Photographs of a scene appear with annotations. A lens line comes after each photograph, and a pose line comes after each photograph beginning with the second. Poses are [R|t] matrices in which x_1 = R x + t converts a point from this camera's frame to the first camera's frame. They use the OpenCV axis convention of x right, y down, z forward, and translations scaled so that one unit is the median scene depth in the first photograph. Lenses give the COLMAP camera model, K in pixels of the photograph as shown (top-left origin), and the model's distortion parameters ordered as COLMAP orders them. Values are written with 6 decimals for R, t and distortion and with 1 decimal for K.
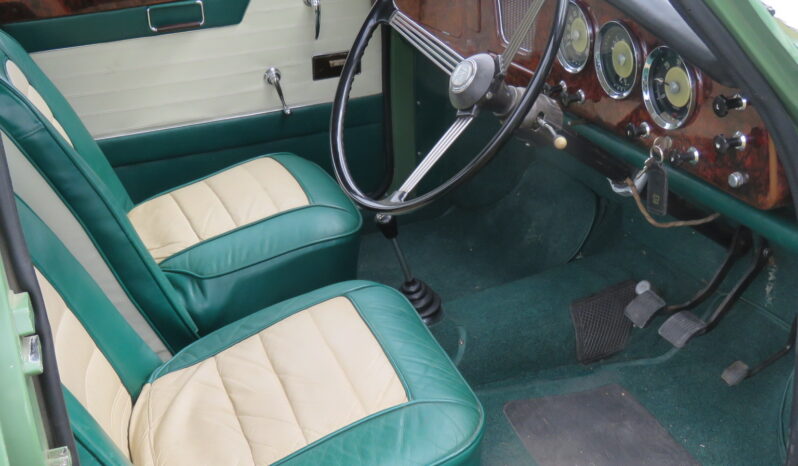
lens RADIAL K [[965.0, 0, 400.2], [0, 965.0, 234.0], [0, 0, 1]] dist [0.016168, 0.000000]
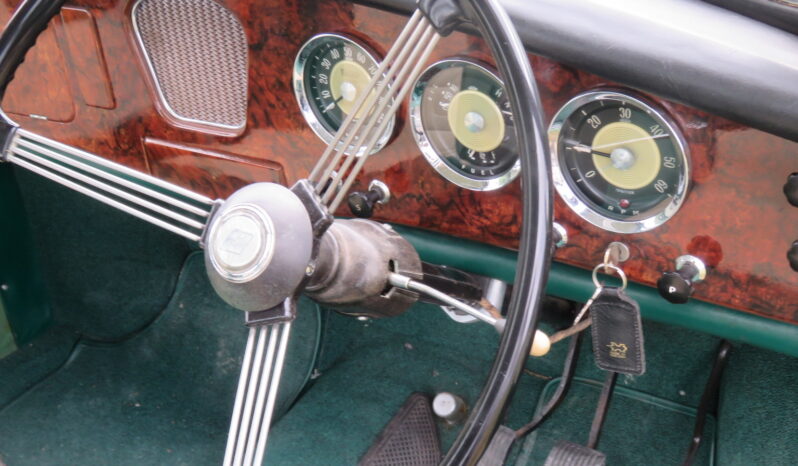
lens RADIAL K [[965.0, 0, 398.0], [0, 965.0, 230.4], [0, 0, 1]] dist [0.016168, 0.000000]
pose [[0.841175, -0.290330, 0.456215, -0.075120], [0.284070, 0.955112, 0.084052, -0.171630], [-0.460140, 0.058895, 0.885891, 0.507495]]
